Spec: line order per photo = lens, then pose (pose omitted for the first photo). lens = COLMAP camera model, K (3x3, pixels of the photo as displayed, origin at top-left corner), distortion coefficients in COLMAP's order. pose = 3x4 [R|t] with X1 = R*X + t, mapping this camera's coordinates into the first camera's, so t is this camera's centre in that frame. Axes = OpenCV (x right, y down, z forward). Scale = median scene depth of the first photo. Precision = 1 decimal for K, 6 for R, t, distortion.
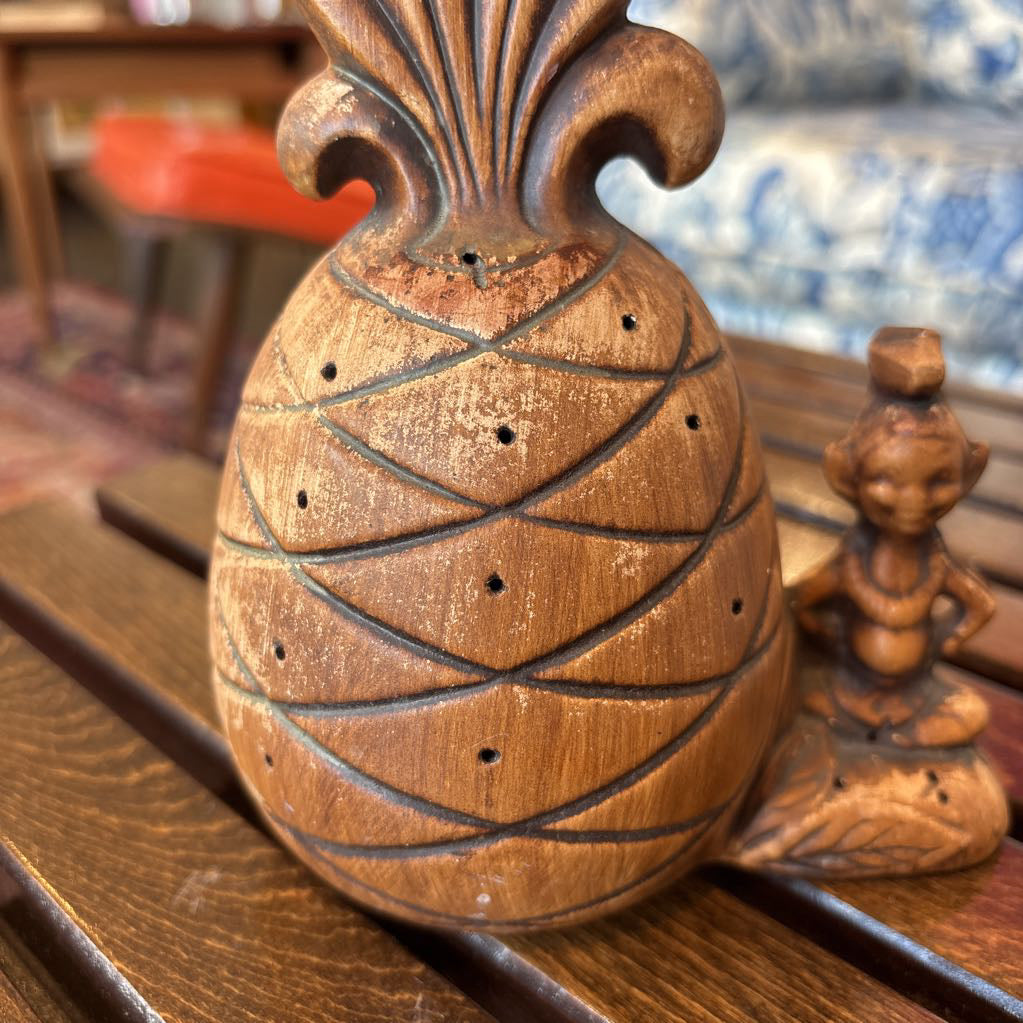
lens RADIAL K [[1117.6, 0, 509.6], [0, 1117.6, 514.1], [0, 0, 1]] dist [-0.024536, -0.013315]
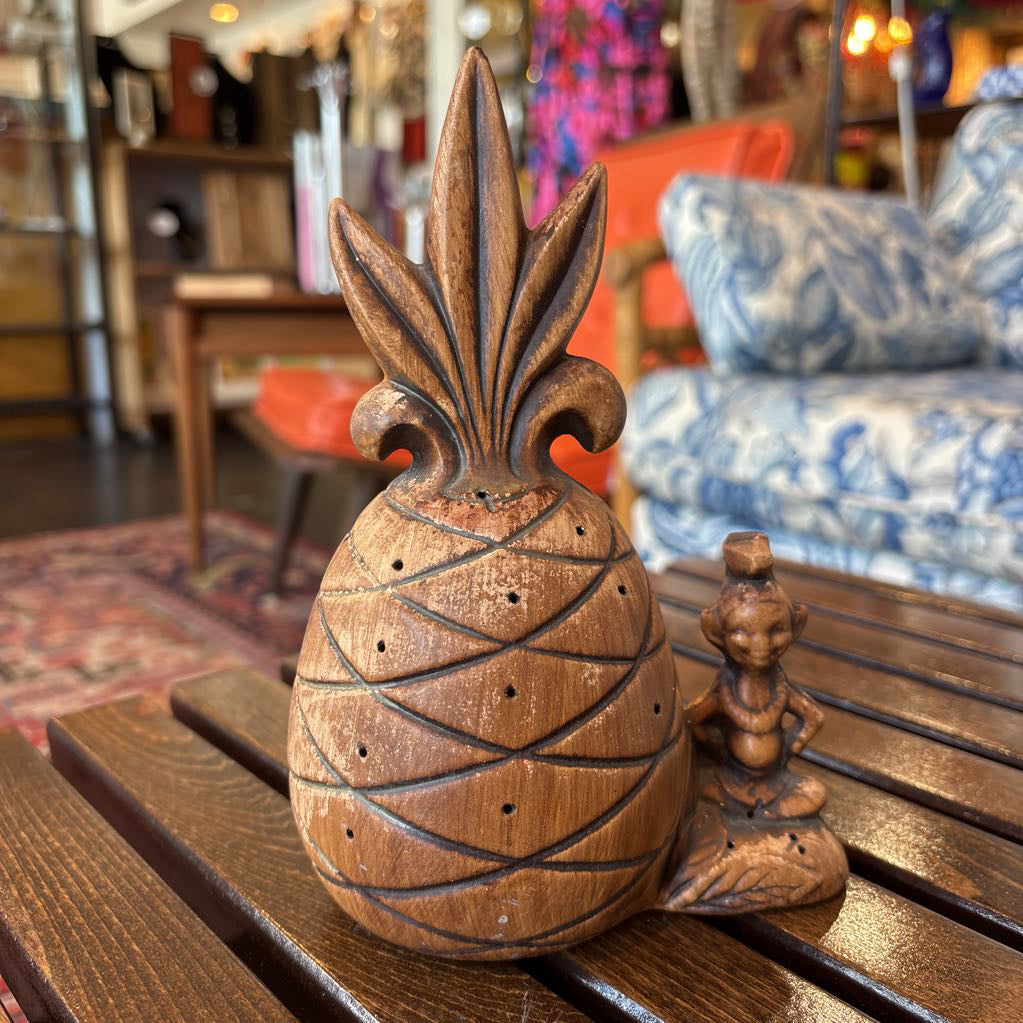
lens RADIAL K [[1101.4, 0, 507.8], [0, 1101.4, 501.7], [0, 0, 1]] dist [-0.070038, 0.141974]
pose [[0.994589, 0.024205, -0.101025, 0.023120], [-0.045877, 0.974850, -0.218087, 0.127176], [0.093205, 0.221542, 0.970686, -0.522333]]
